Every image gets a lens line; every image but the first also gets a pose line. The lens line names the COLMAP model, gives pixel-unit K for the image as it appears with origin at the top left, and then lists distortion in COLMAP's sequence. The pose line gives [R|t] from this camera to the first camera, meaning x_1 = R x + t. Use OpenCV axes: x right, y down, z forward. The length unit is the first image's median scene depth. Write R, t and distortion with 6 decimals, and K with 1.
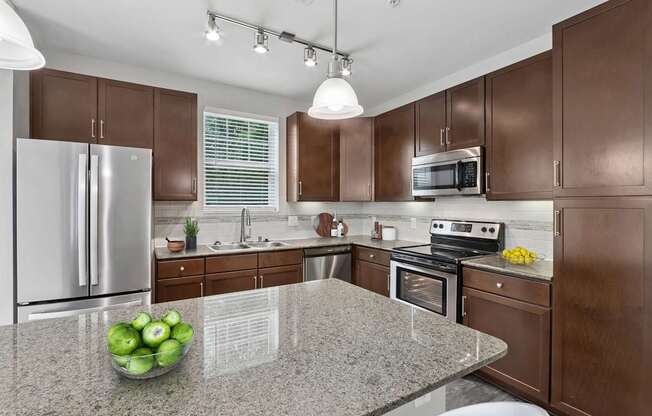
lens RADIAL K [[310.2, 0, 327.9], [0, 310.2, 203.6], [0, 0, 1]] dist [-0.010998, 0.003186]
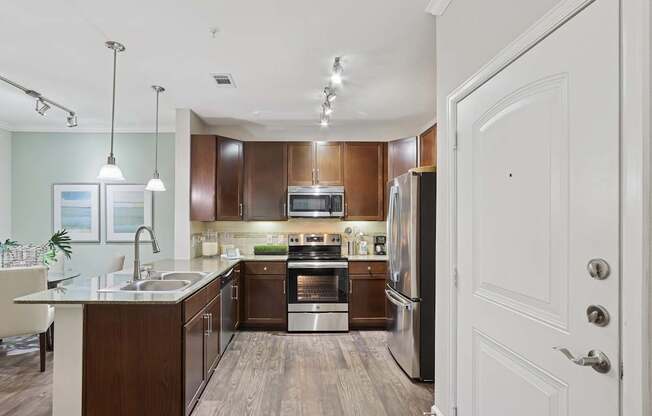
lens RADIAL K [[310.2, 0, 292.8], [0, 310.2, 223.4], [0, 0, 1]] dist [-0.010998, 0.003186]
pose [[0.513800, 0.003927, 0.857901, -0.779711], [-0.001361, 0.999992, -0.003762, 0.007291], [-0.857909, 0.000765, 0.513802, 0.318210]]
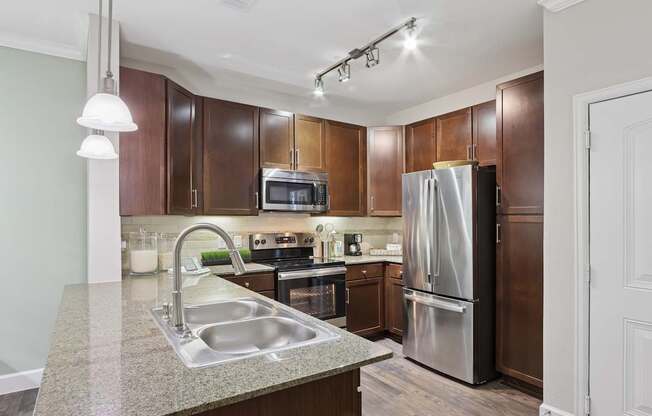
lens RADIAL K [[358.2, 0, 321.4], [0, 358.2, 223.9], [0, 0, 1]] dist [-0.045946, -0.001682]
pose [[-0.052366, -0.009515, 0.998583, -0.772080], [-0.001682, 0.999954, 0.009440, 0.005417], [-0.998627, -0.001185, -0.052379, 0.854589]]
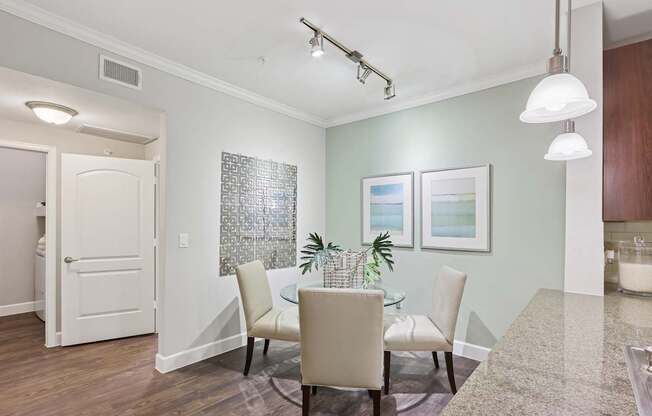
lens RADIAL K [[310.2, 0, 322.0], [0, 310.2, 225.5], [0, 0, 1]] dist [-0.010998, 0.003186]
pose [[0.949712, 0.005953, 0.313067, -0.672419], [-0.009182, 0.999919, 0.008840, 0.003717], [-0.312989, -0.011270, 0.949690, 0.864941]]
